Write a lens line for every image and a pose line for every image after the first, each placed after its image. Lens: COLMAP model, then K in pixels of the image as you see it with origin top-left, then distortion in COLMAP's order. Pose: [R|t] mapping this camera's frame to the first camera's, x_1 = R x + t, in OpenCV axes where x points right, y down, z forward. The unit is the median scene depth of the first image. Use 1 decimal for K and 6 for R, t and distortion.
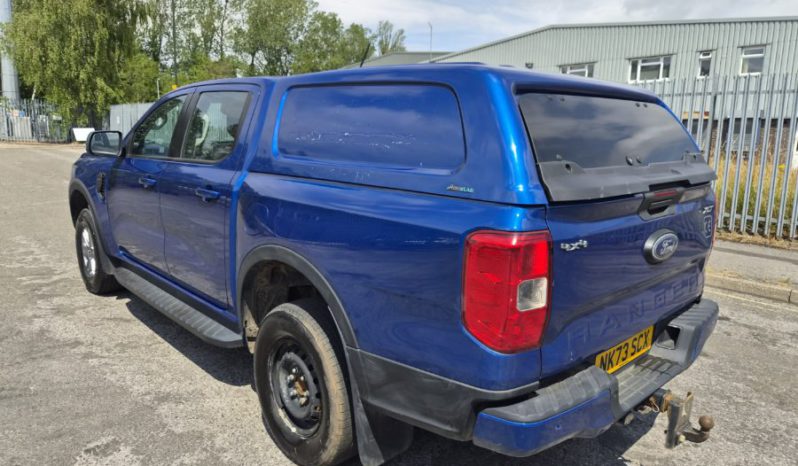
lens RADIAL K [[537.2, 0, 399.0], [0, 537.2, 233.0], [0, 0, 1]] dist [0.065117, -0.050303]
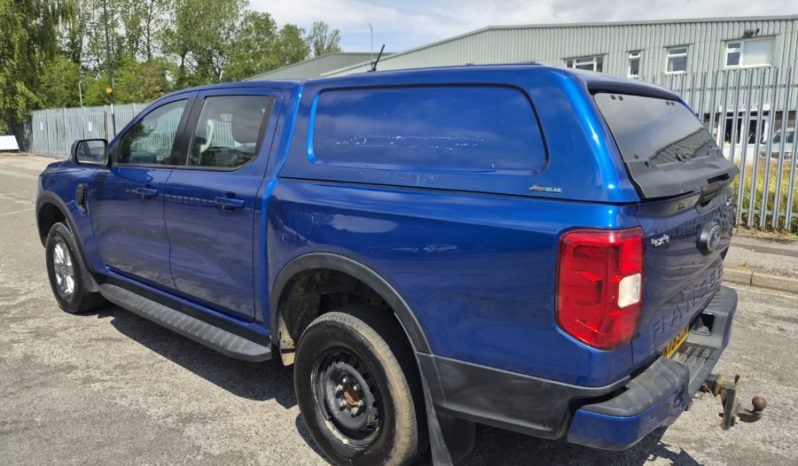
lens RADIAL K [[537.2, 0, 399.0], [0, 537.2, 233.0], [0, 0, 1]] dist [0.065117, -0.050303]
pose [[0.993338, -0.040758, 0.107789, -0.130474], [0.040875, 0.999164, 0.001124, -0.005922], [-0.107745, 0.003289, 0.994173, 0.013279]]
